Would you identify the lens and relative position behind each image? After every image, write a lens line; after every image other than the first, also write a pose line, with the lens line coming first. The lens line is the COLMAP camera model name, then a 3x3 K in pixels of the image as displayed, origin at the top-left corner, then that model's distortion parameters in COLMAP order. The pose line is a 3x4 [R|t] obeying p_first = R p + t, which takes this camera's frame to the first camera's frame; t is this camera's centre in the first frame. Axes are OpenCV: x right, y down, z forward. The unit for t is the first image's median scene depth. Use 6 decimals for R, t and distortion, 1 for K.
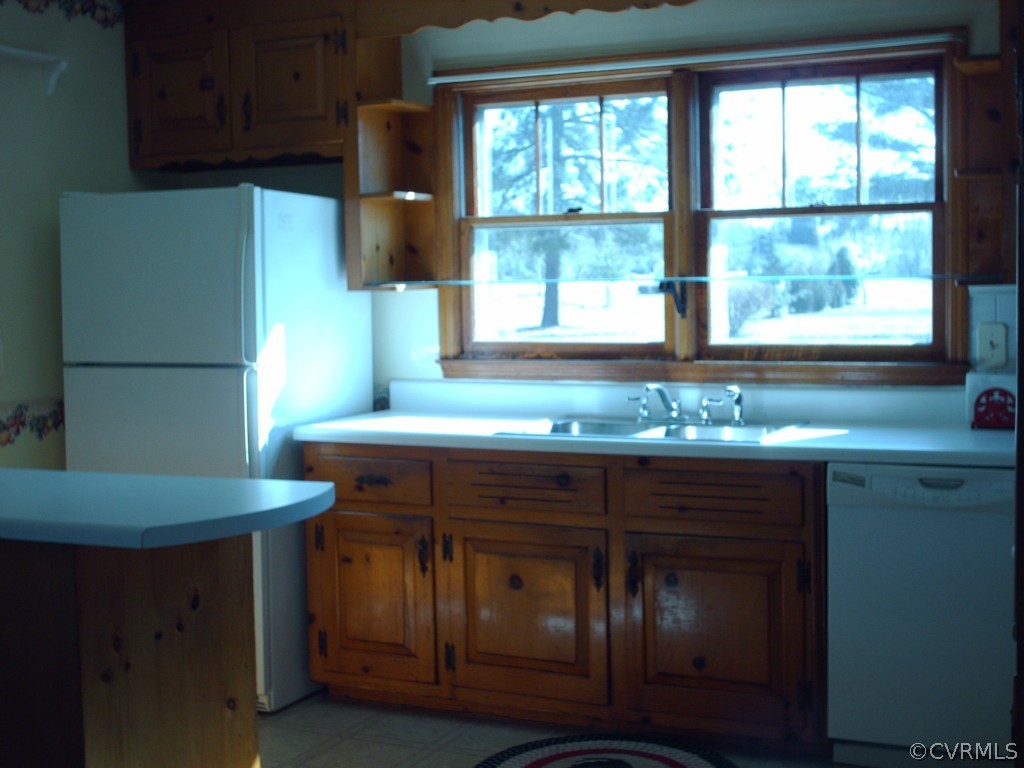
lens RADIAL K [[1404.3, 0, 549.1], [0, 1404.3, 382.1], [0, 0, 1]] dist [-0.022121, -0.026466]
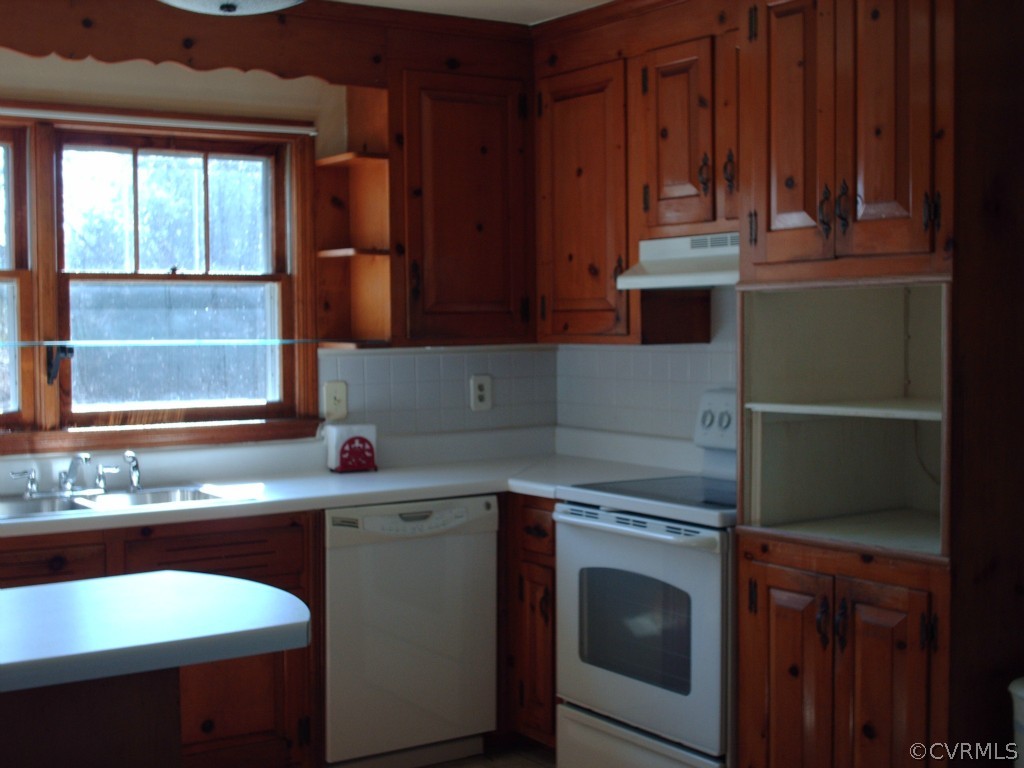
lens RADIAL K [[1404.3, 0, 549.1], [0, 1404.3, 382.1], [0, 0, 1]] dist [-0.022121, -0.026466]
pose [[0.526219, -0.021334, 0.850081, -0.573305], [0.061242, 0.998040, -0.012863, -0.015825], [-0.848141, 0.058829, 0.526494, 0.238925]]
